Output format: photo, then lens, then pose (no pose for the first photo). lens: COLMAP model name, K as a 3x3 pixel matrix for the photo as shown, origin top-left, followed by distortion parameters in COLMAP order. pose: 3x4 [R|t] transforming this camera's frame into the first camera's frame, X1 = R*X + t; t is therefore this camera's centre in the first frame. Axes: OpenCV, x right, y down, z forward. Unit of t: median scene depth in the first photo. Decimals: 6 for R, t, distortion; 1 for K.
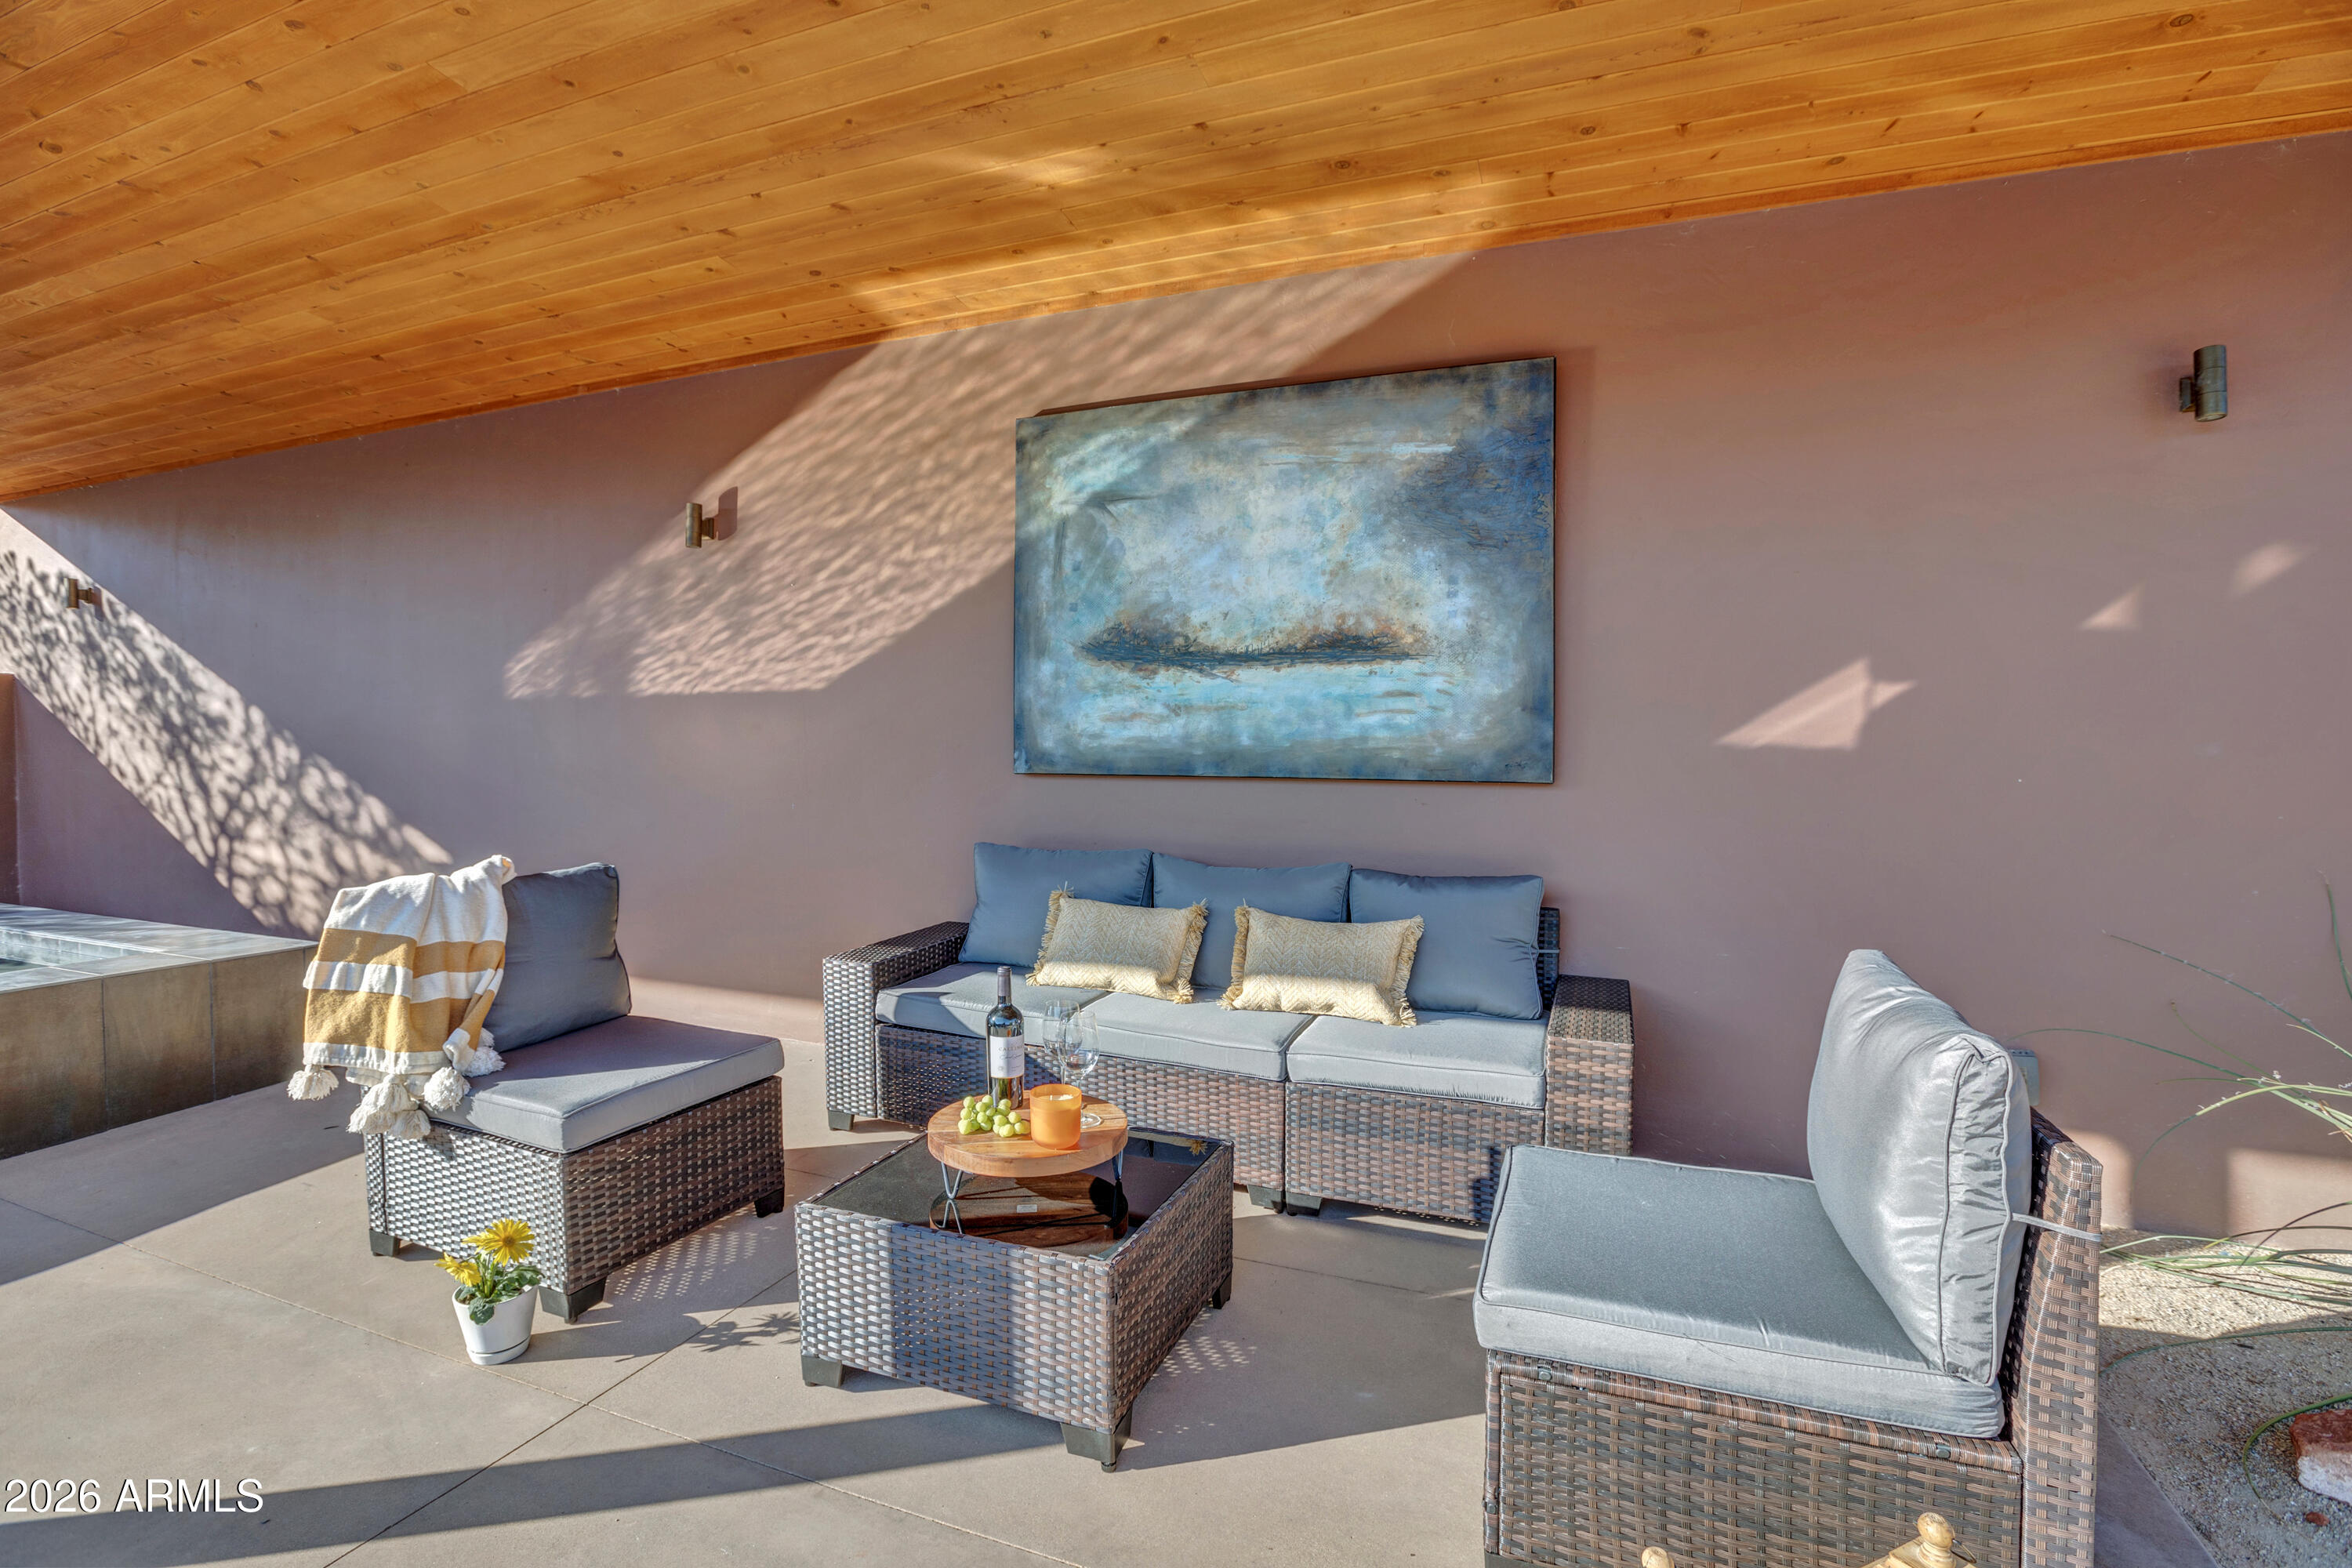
lens RADIAL K [[1095.3, 0, 1143.7], [0, 1095.3, 761.7], [0, 0, 1]] dist [-0.060352, 0.012199]
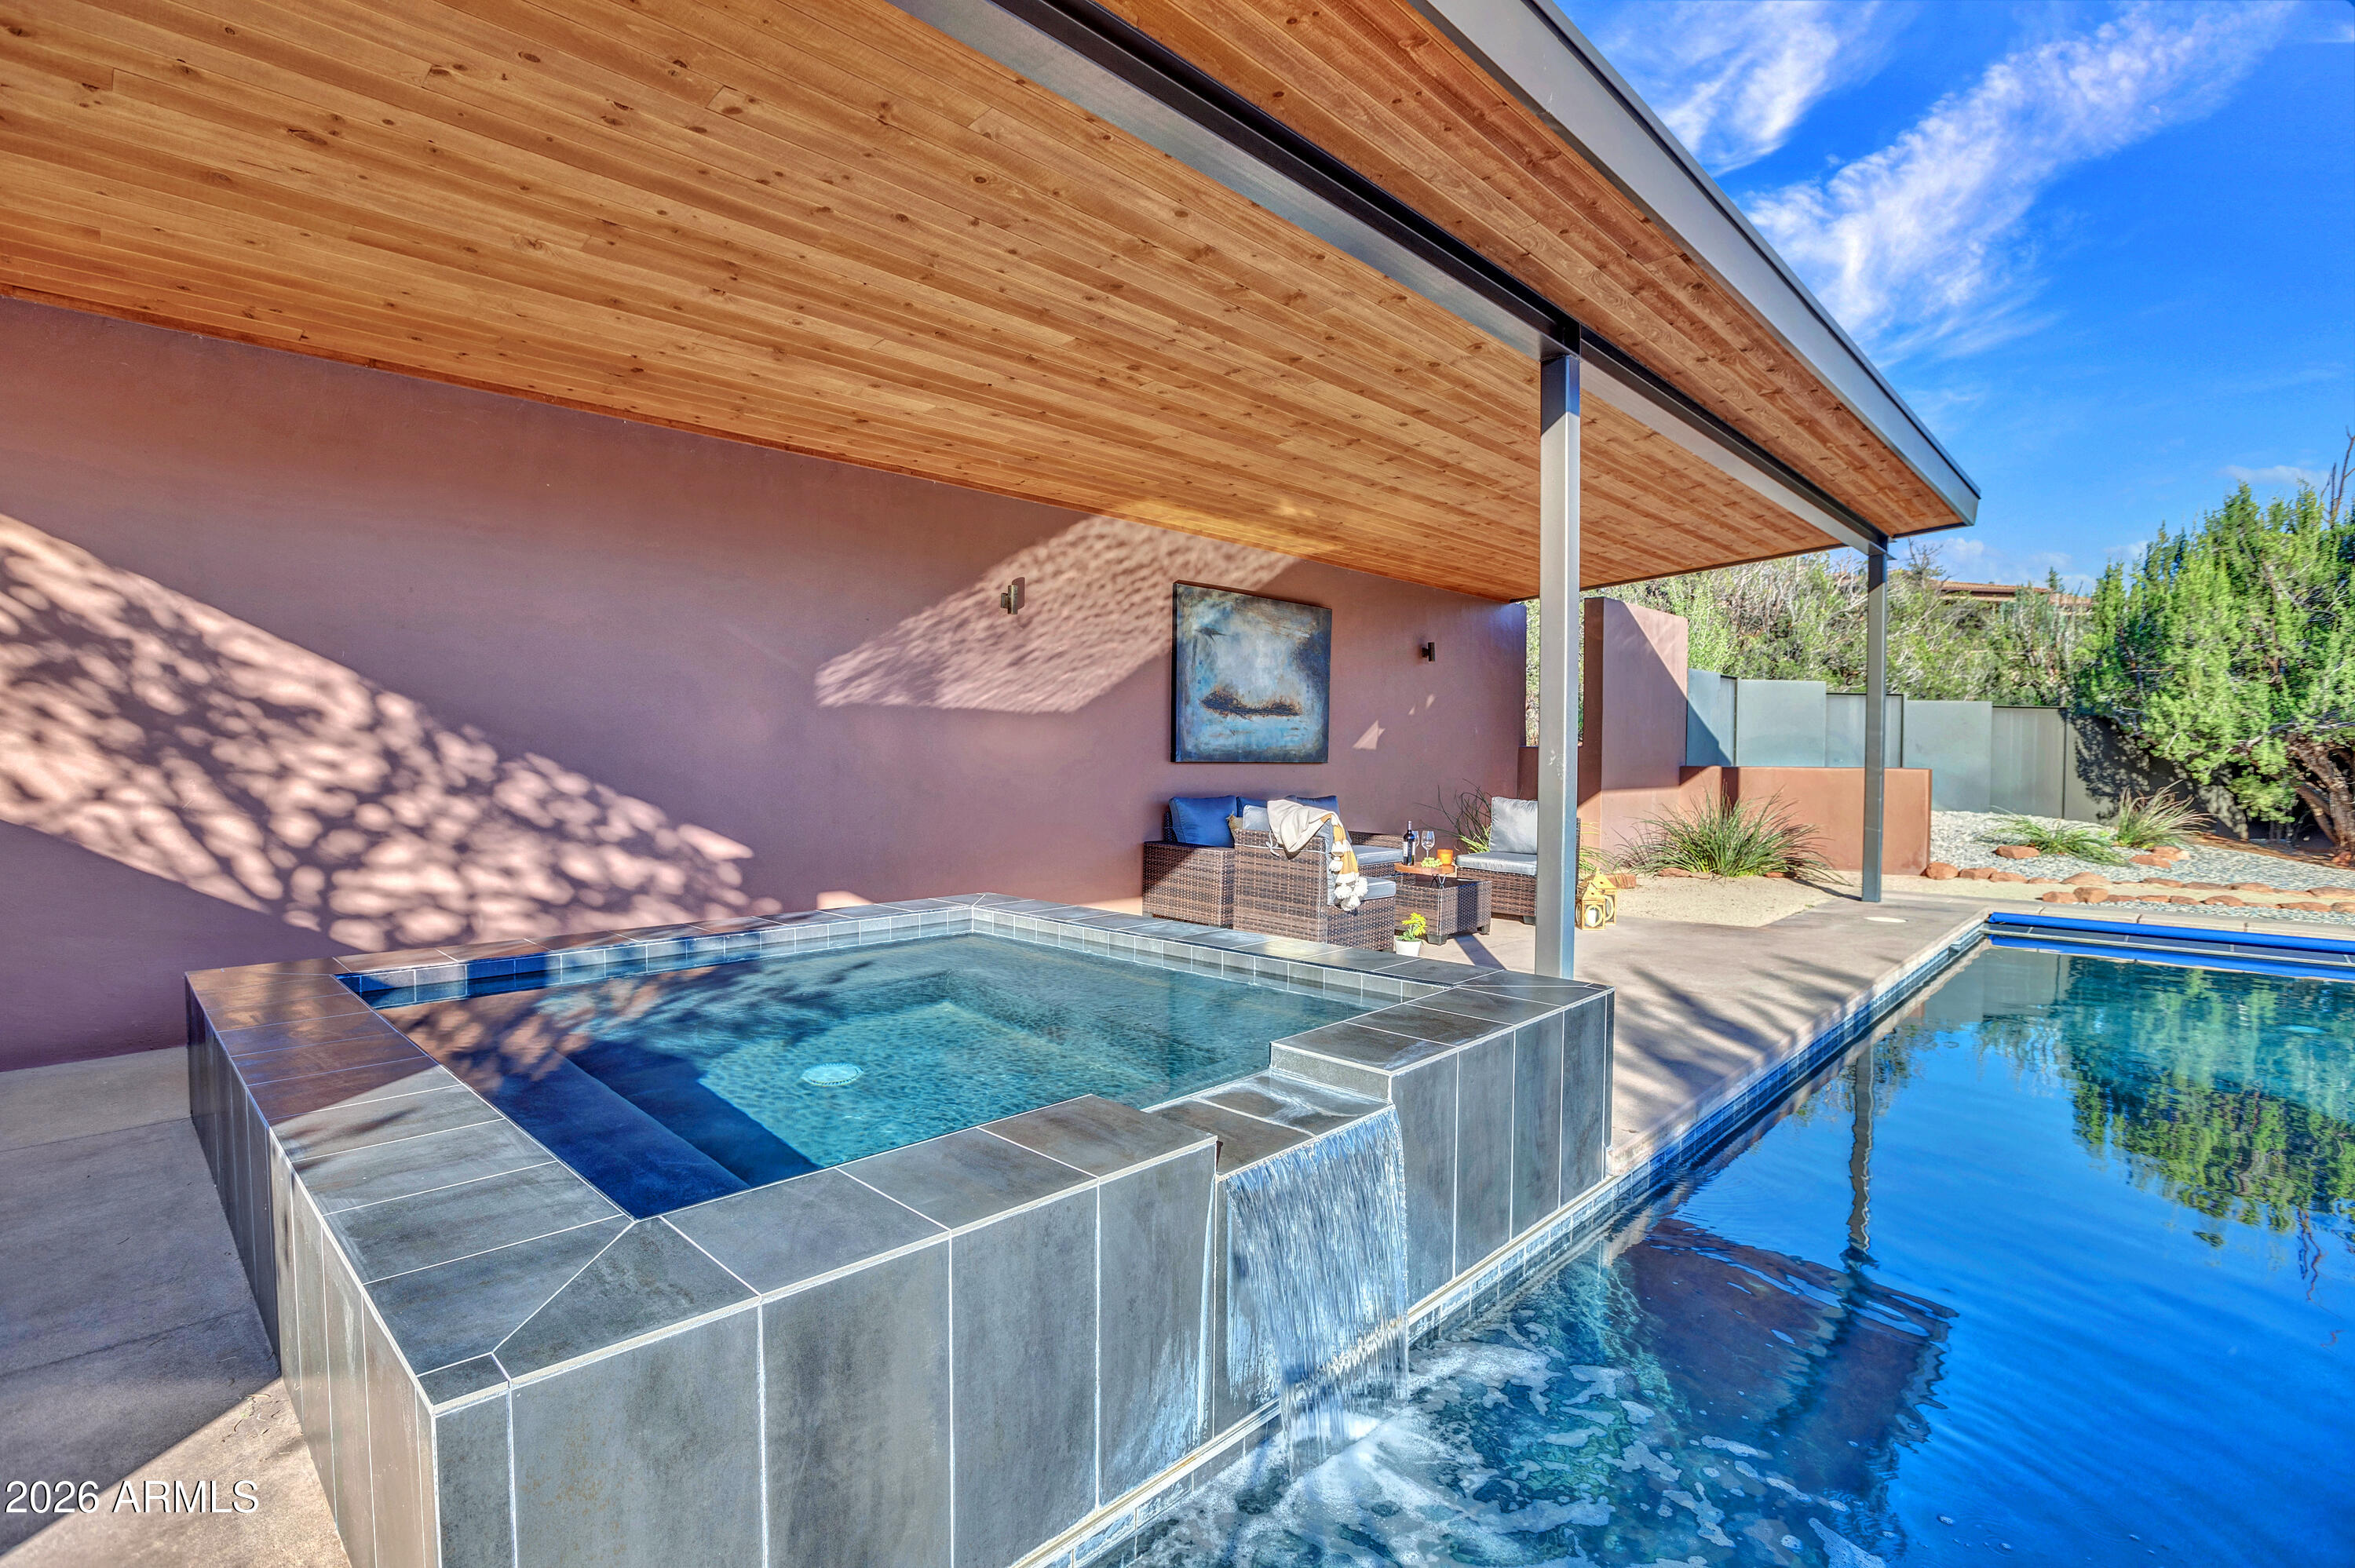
lens RADIAL K [[1176.2, 0, 1177.5], [0, 1176.2, 784.0], [0, 0, 1]] dist [-0.054209, 0.063123]
pose [[0.360912, -0.028680, 0.932159, -1.972901], [0.007275, 0.999583, 0.027938, -0.008533], [-0.932571, -0.003301, 0.360970, 0.207229]]
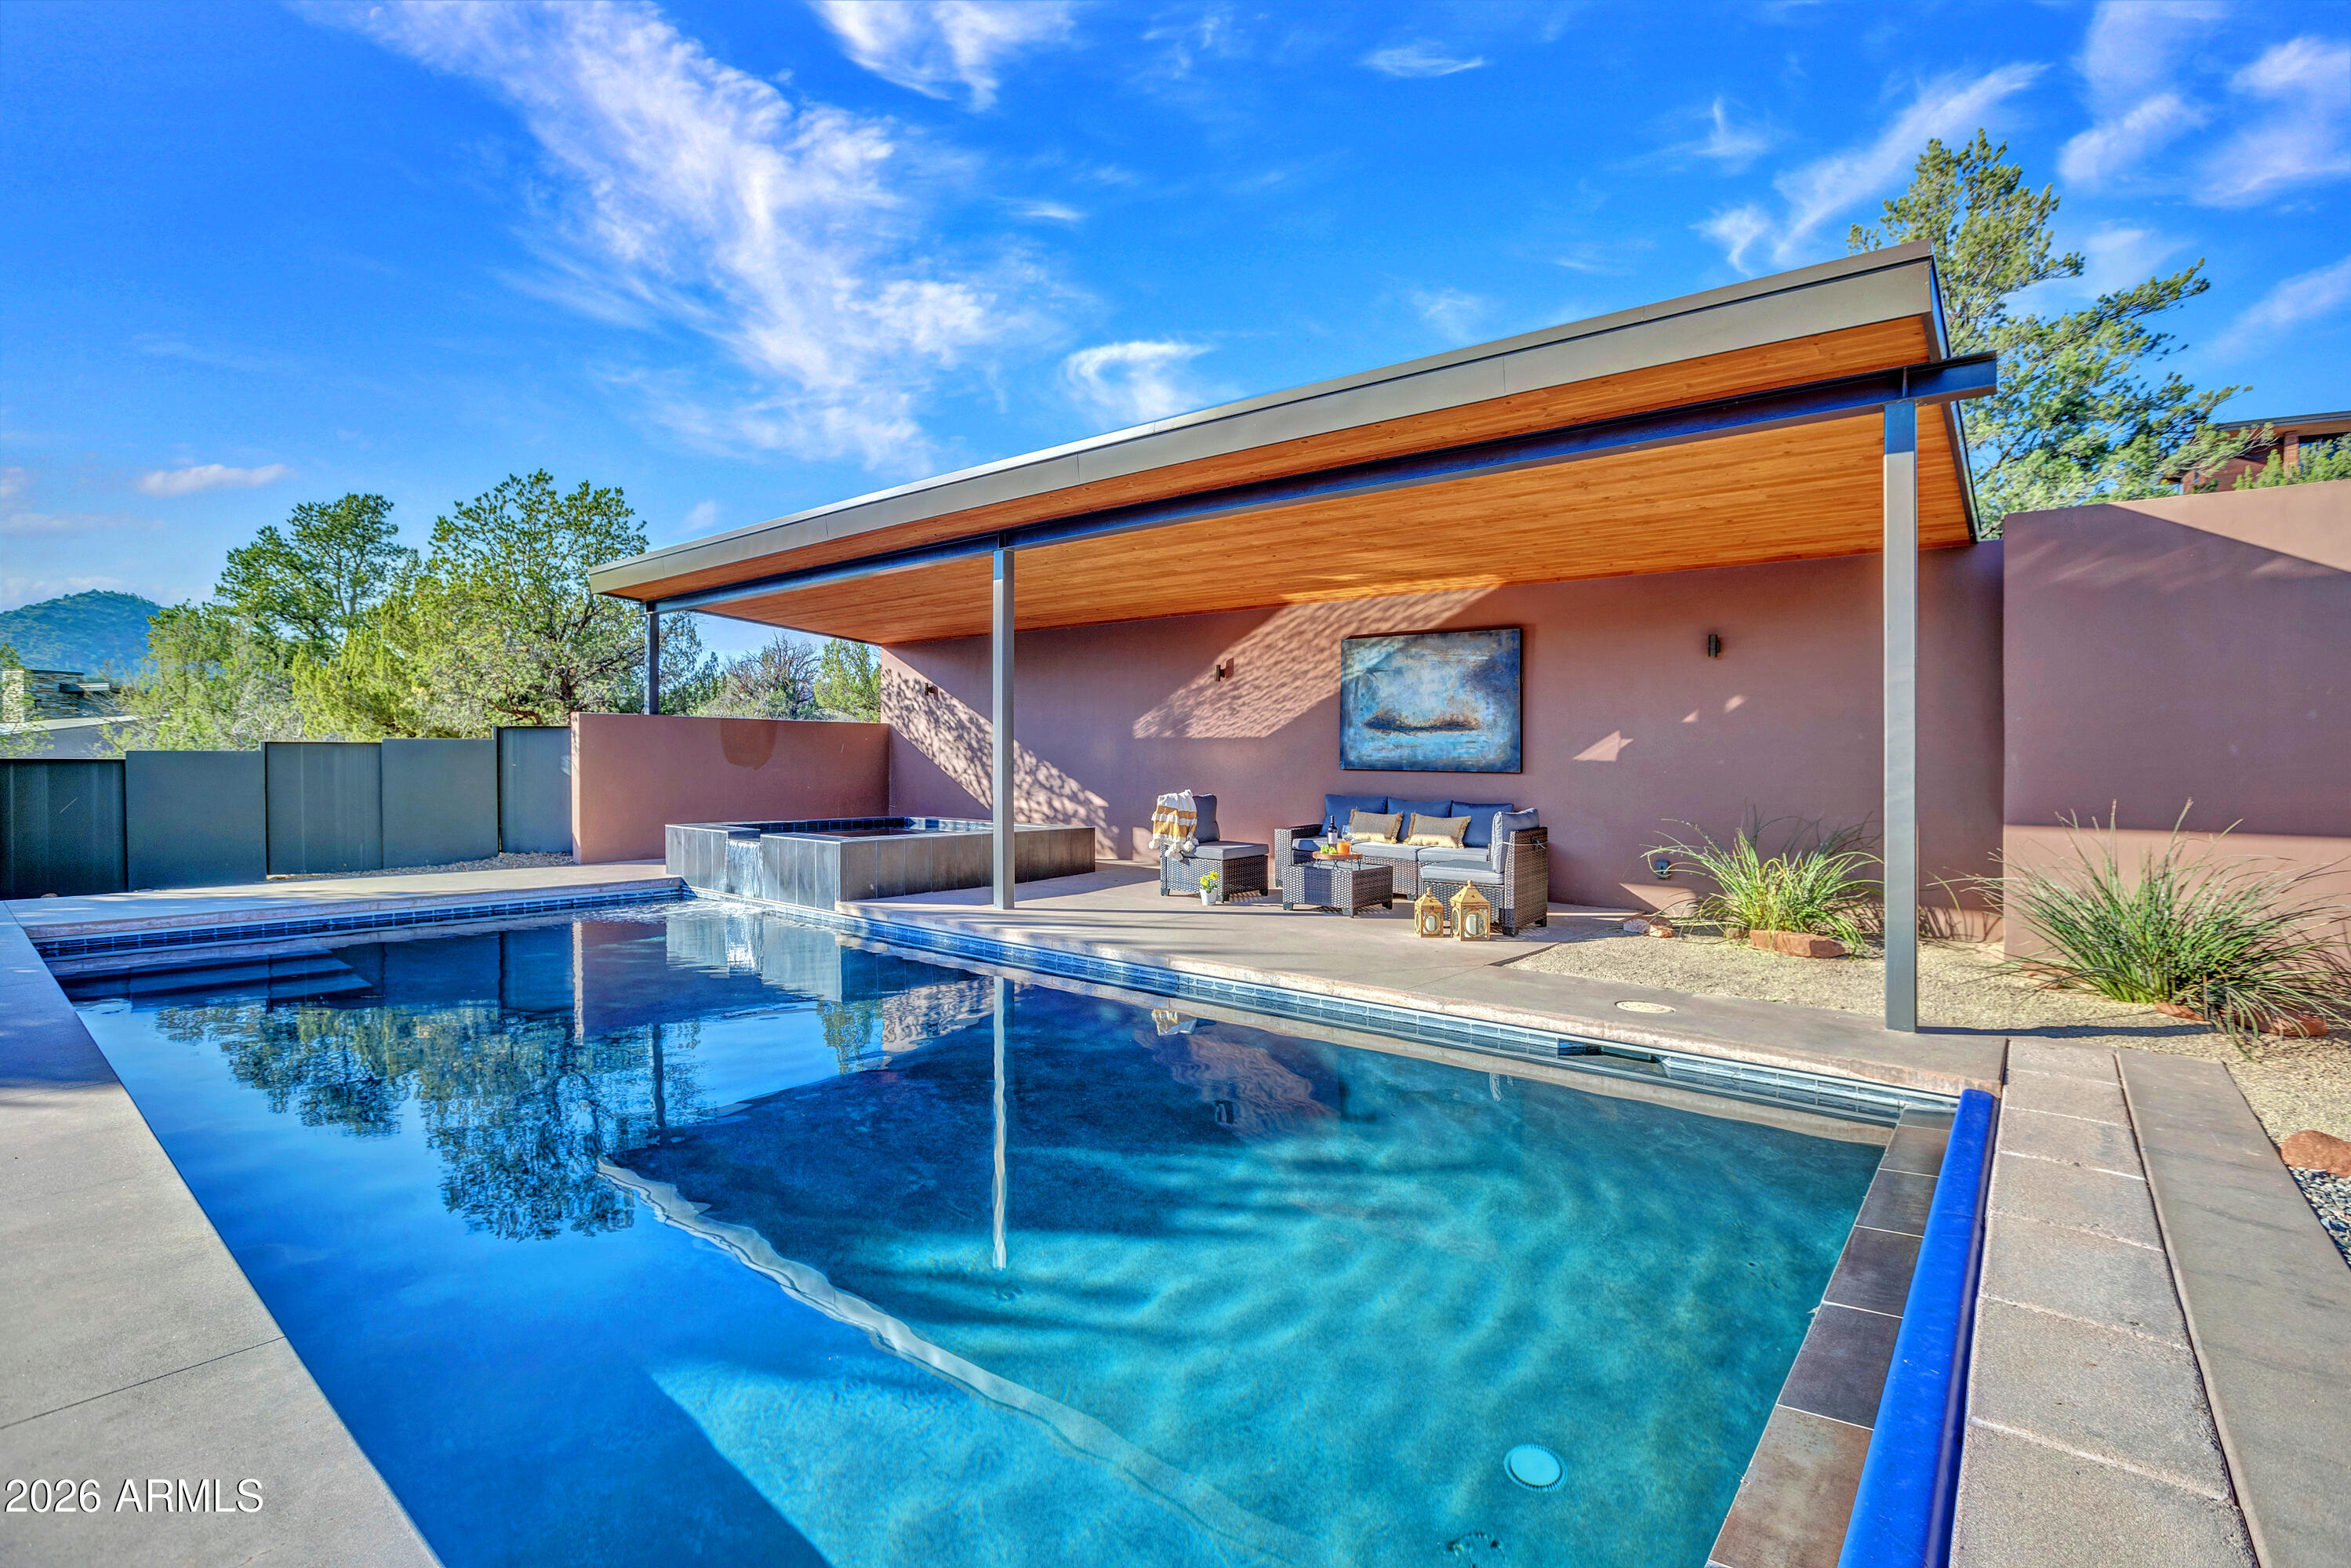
lens RADIAL K [[1094.7, 0, 1143.2], [0, 1094.7, 761.7], [0, 0, 1]] dist [-0.060352, 0.012199]
pose [[0.947200, 0.003664, -0.320623, 0.272491], [-0.005510, 0.999973, -0.004848, 0.007729], [0.320596, 0.006359, 0.947195, -1.633433]]
